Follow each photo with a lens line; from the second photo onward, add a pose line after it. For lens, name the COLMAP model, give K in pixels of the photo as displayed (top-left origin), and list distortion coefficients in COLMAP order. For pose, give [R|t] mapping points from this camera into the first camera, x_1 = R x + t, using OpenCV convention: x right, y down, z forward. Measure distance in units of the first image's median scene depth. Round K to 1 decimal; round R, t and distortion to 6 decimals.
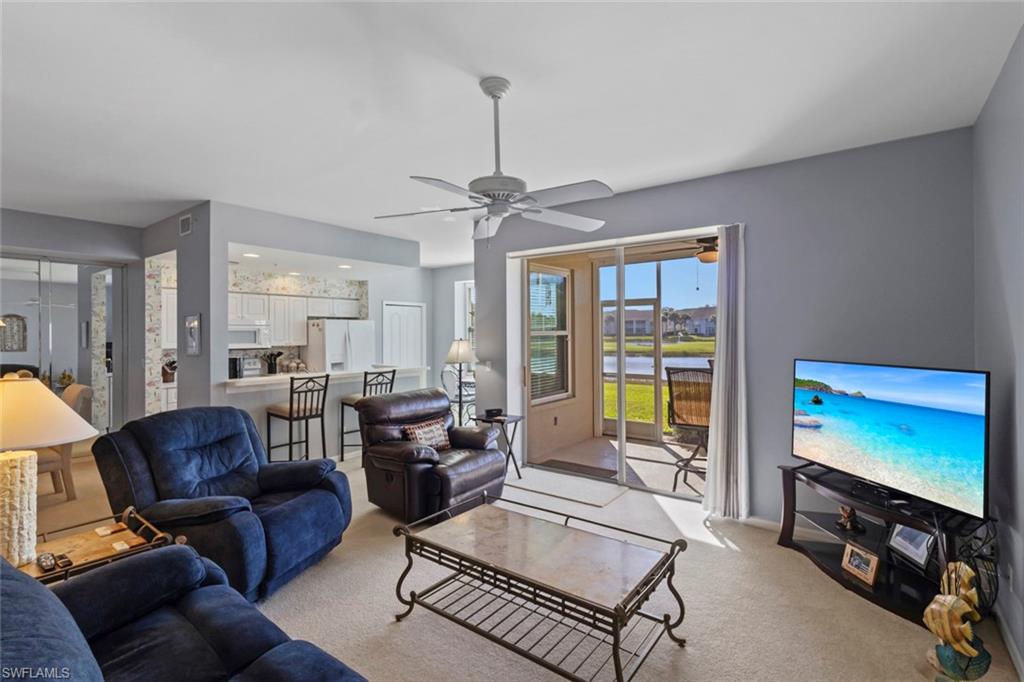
lens RADIAL K [[469.3, 0, 509.5], [0, 469.3, 331.9], [0, 0, 1]] dist [0.002704, 0.000260]
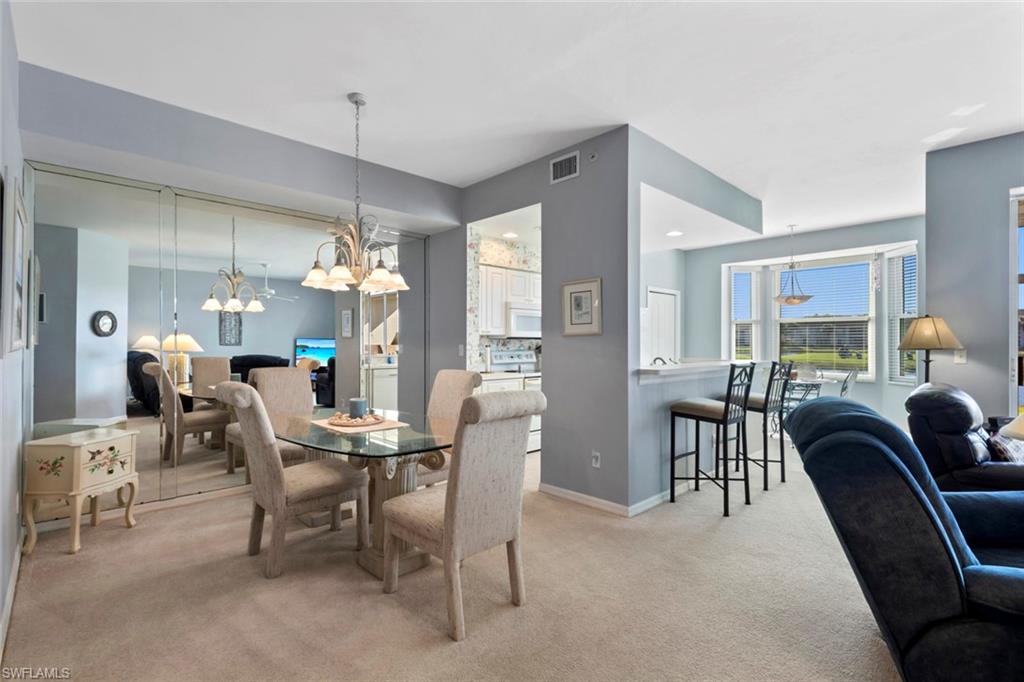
lens RADIAL K [[469.3, 0, 512.7], [0, 469.3, 347.4], [0, 0, 1]] dist [0.002704, 0.000260]
pose [[0.987186, 0.009269, -0.159302, -0.426638], [-0.007151, 0.999878, 0.013866, 0.038449], [0.159411, -0.012550, 0.987133, 0.143632]]
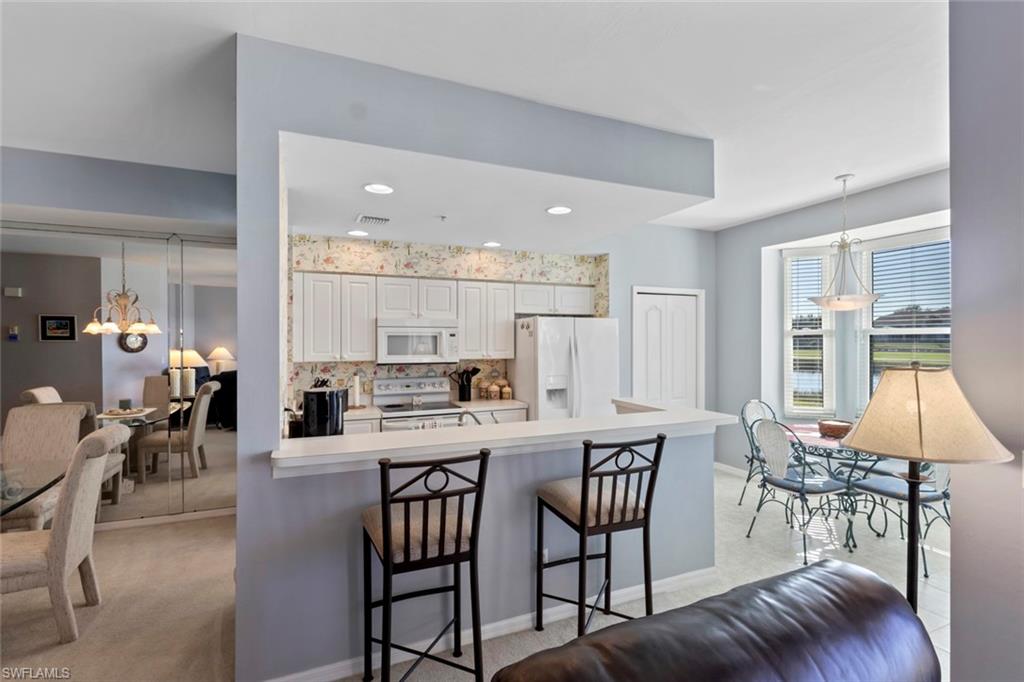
lens RADIAL K [[469.3, 0, 513.5], [0, 469.3, 340.8], [0, 0, 1]] dist [0.002704, 0.000260]
pose [[0.871611, 0.005808, -0.490165, -0.122479], [-0.002590, 0.999970, 0.007243, -0.000151], [0.490192, -0.005044, 0.871600, 0.455988]]
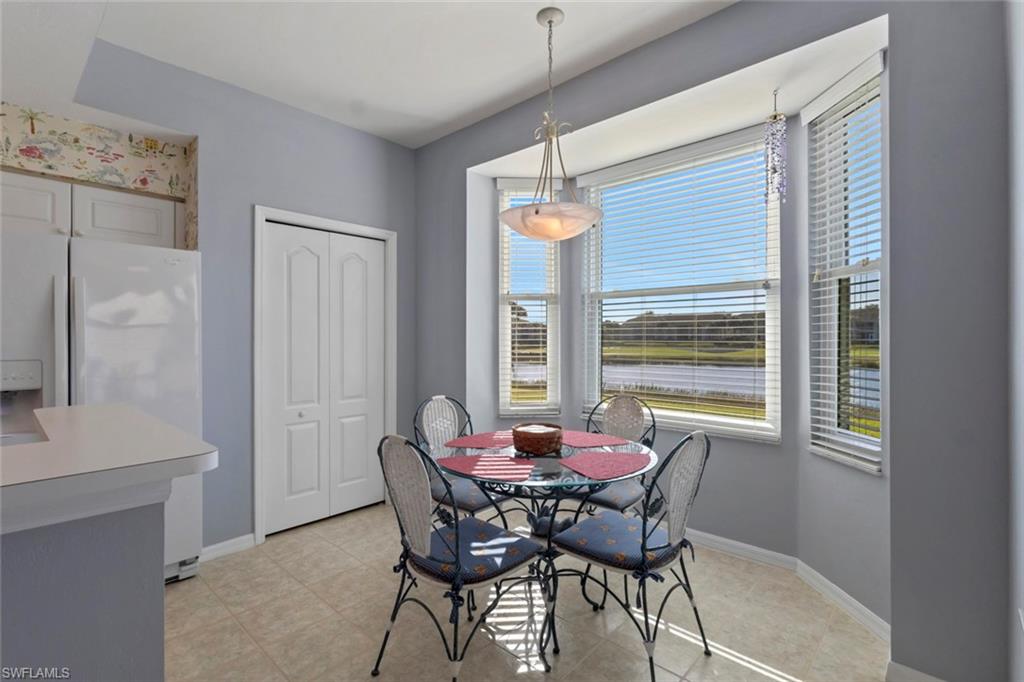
lens RADIAL K [[469.3, 0, 517.7], [0, 469.3, 337.3], [0, 0, 1]] dist [0.002704, 0.000260]
pose [[0.996557, 0.006909, -0.082621, -0.055079], [-0.006986, 0.999975, -0.000635, 0.033490], [0.082614, 0.001210, 0.996581, 0.770577]]
